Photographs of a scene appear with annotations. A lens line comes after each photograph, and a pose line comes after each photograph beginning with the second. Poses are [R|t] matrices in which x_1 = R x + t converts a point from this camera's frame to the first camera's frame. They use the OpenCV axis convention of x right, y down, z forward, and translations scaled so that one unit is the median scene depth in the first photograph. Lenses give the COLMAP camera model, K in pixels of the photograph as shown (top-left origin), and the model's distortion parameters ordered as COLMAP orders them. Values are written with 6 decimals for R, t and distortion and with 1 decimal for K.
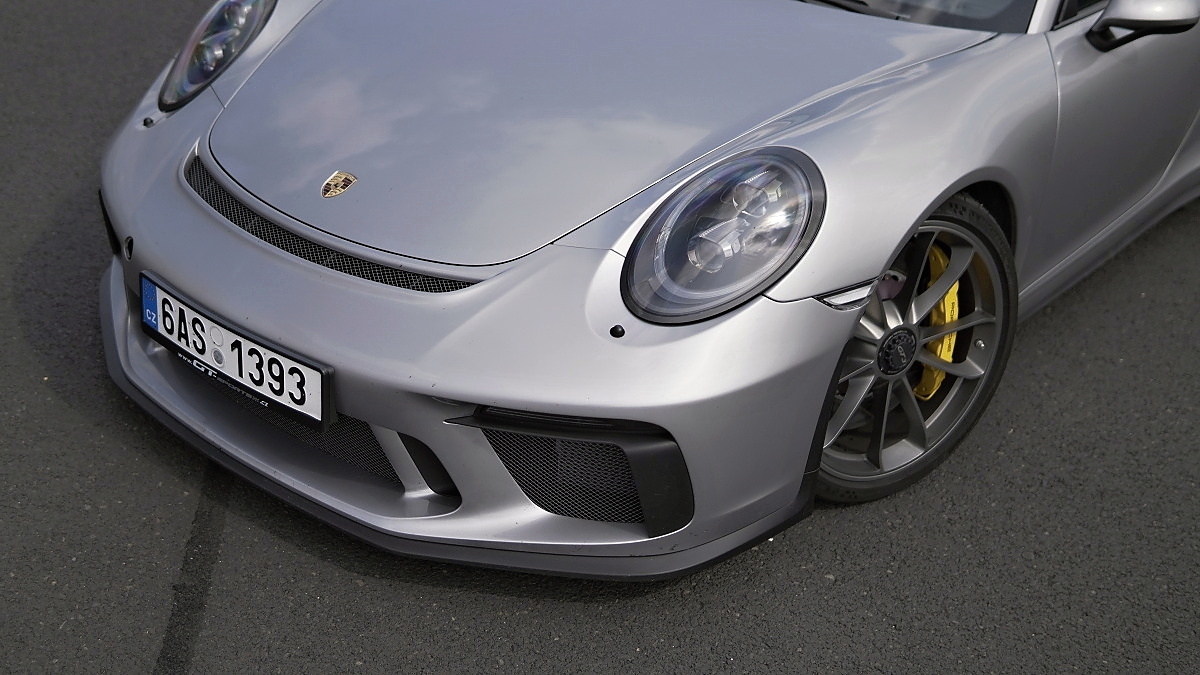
lens RADIAL K [[1586.5, 0, 595.3], [0, 1586.5, 338.7], [0, 0, 1]] dist [-0.109020, 0.000000]
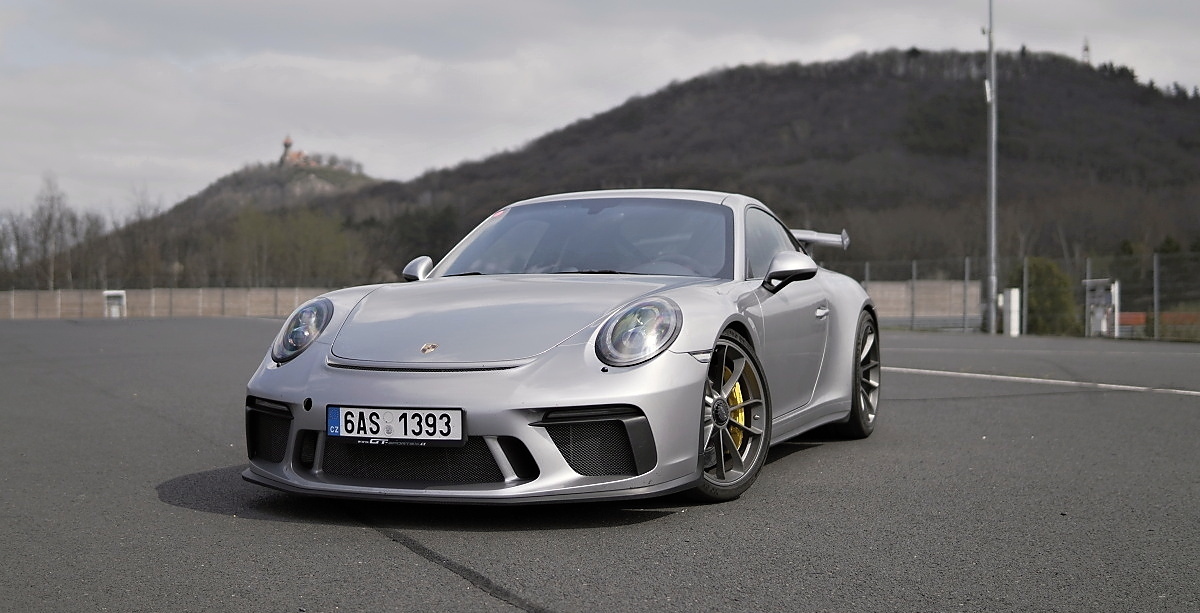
lens RADIAL K [[1612.5, 0, 598.5], [0, 1612.5, 300.6], [0, 0, 1]] dist [-0.212931, 0.000000]
pose [[0.945867, -0.093428, 0.310815, -0.574032], [0.221839, 0.885144, -0.409033, 0.695555], [-0.236901, 0.455842, 0.857954, -0.728874]]
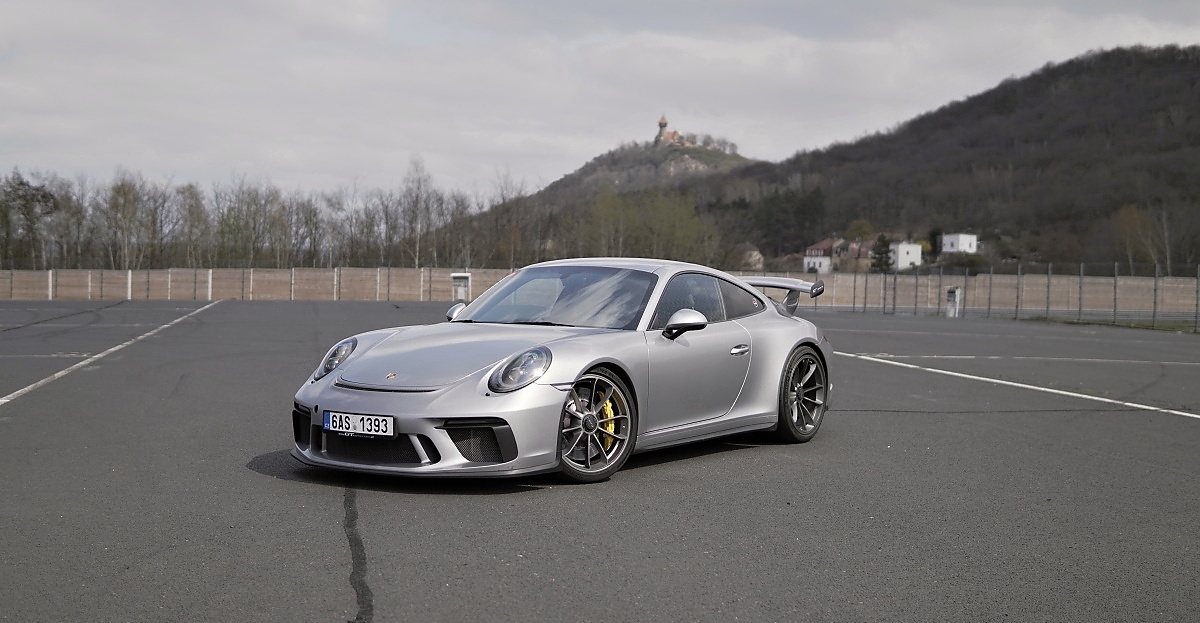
lens RADIAL K [[1612.5, 0, 601.9], [0, 1612.5, 324.1], [0, 0, 1]] dist [-0.212931, 0.000000]
pose [[0.993334, -0.077899, 0.084963, -0.019529], [0.106739, 0.899886, -0.422862, 1.153782], [-0.043516, 0.429112, 0.902203, -1.807828]]
